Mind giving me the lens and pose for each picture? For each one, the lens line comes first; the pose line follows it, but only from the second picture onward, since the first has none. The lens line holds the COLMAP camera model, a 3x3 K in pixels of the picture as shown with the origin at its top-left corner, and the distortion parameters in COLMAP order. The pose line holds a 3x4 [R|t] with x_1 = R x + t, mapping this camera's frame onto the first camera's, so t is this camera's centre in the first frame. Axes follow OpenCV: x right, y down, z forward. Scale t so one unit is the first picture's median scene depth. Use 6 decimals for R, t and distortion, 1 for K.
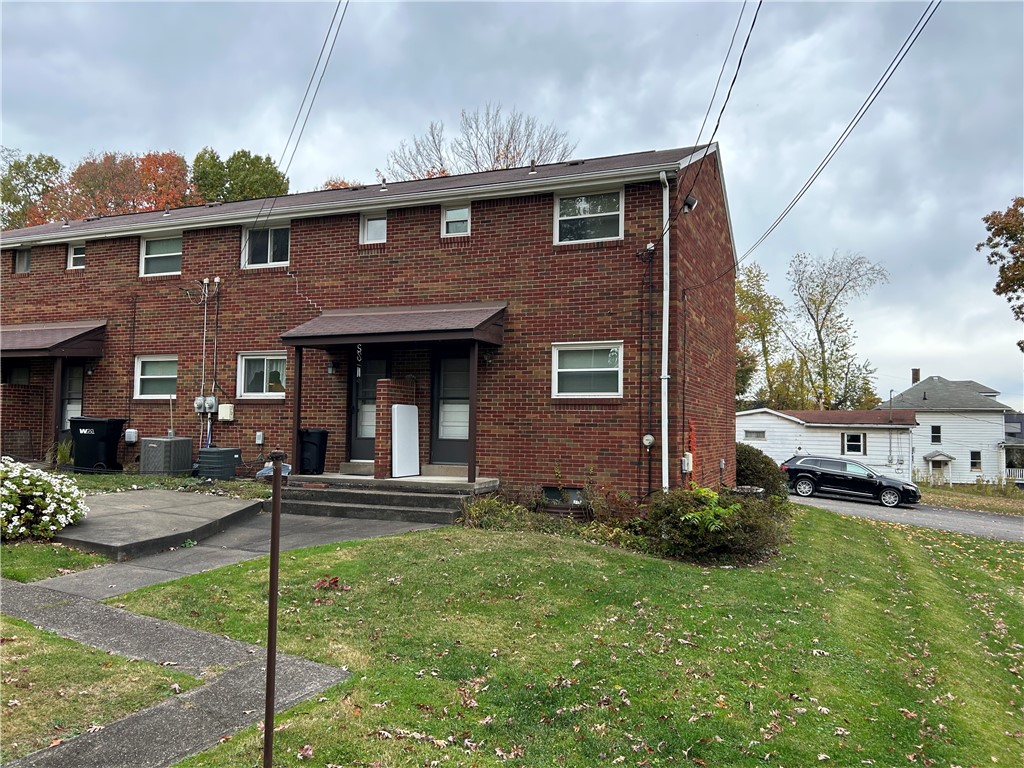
lens RADIAL K [[787.9, 0, 512.0], [0, 787.9, 384.0], [0, 0, 1]] dist [0.068516, -0.144387]
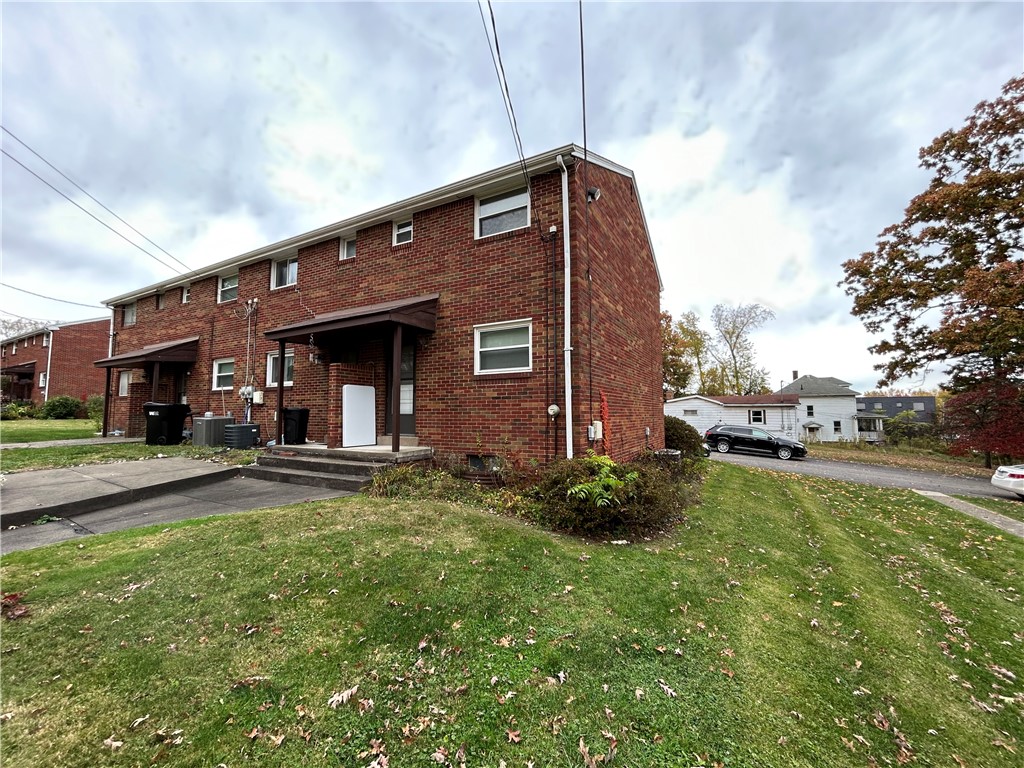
lens RADIAL K [[419.3, 0, 517.2], [0, 419.3, 381.8], [0, 0, 1]] dist [-0.018302, -0.000570]
pose [[0.993345, -0.027560, -0.111832, 0.166888], [0.024964, 0.999387, -0.024542, 0.041381], [0.112440, 0.021587, 0.993424, 0.393634]]
